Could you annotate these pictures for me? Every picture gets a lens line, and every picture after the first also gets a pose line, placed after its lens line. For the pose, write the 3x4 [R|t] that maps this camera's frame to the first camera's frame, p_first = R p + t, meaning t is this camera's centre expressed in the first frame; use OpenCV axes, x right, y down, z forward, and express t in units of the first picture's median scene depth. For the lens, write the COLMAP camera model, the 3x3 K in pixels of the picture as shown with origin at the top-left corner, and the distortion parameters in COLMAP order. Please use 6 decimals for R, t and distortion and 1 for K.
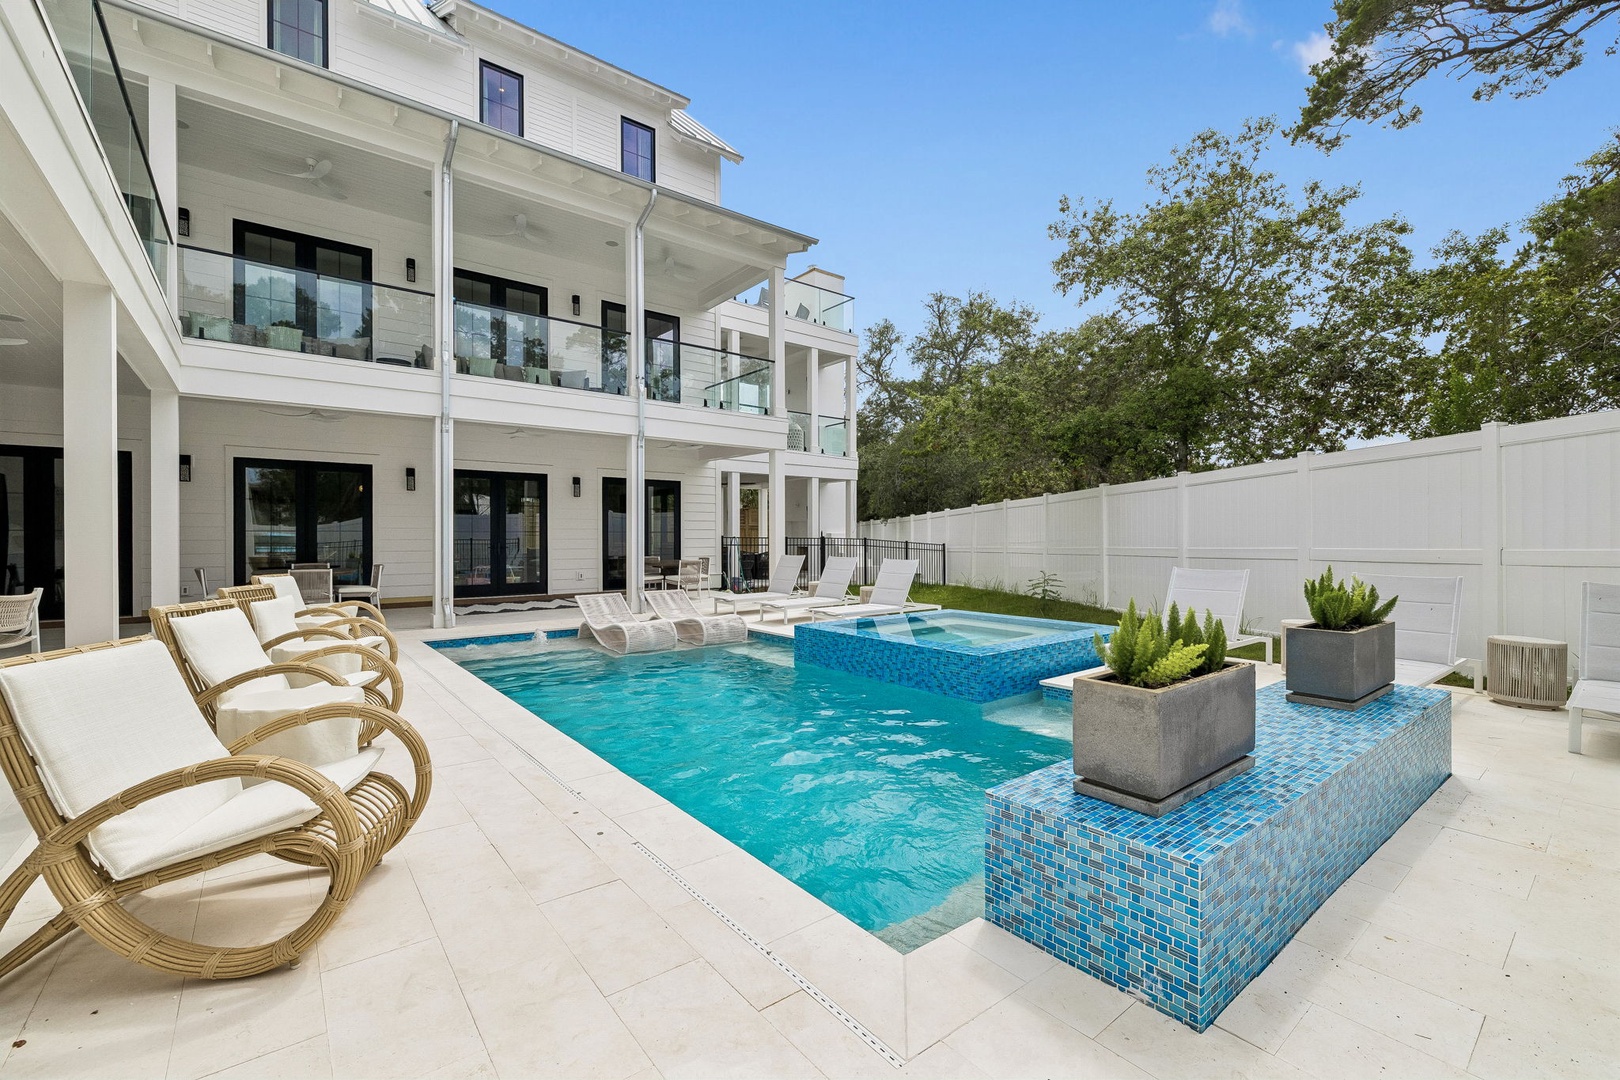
lens RADIAL K [[682.5, 0, 811.1], [0, 682.5, 545.2], [0, 0, 1]] dist [0.001846, 0.000666]
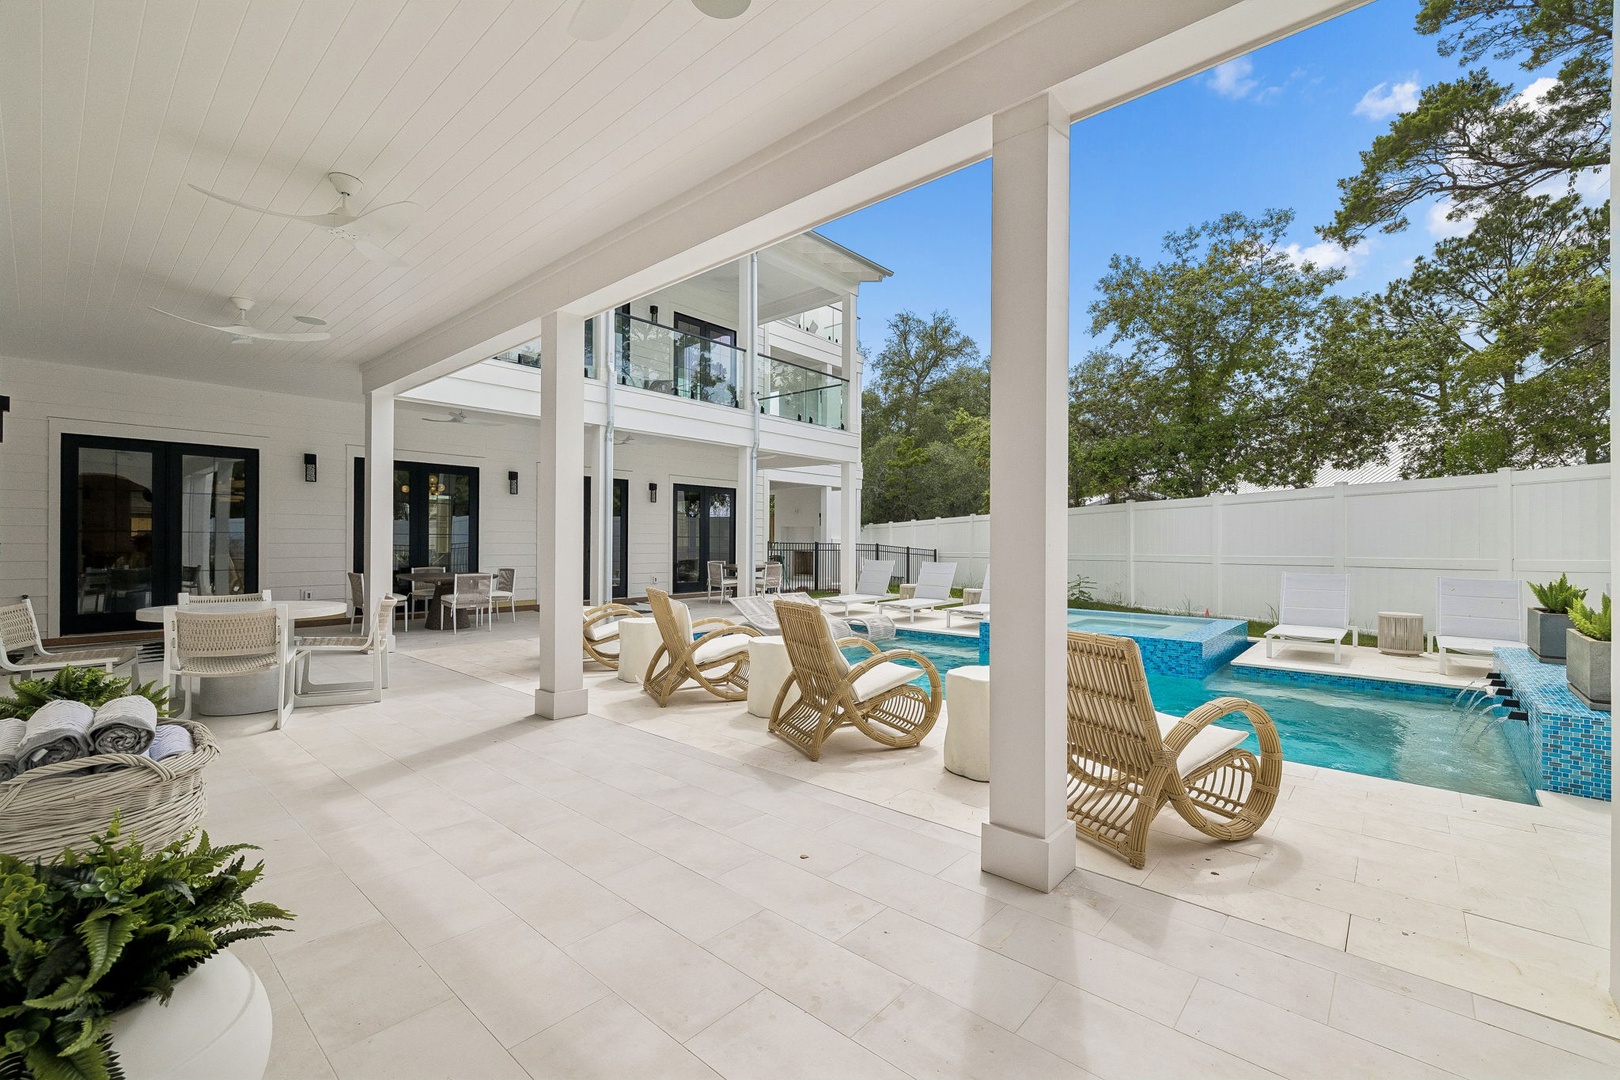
lens RADIAL K [[682.5, 0, 811.6], [0, 682.5, 547.9], [0, 0, 1]] dist [0.001846, 0.000666]
pose [[0.983543, 0.005878, 0.180578, -0.351681], [-0.005932, 0.999982, -0.000240, -0.004546], [-0.180576, -0.000835, 0.983561, -0.060033]]
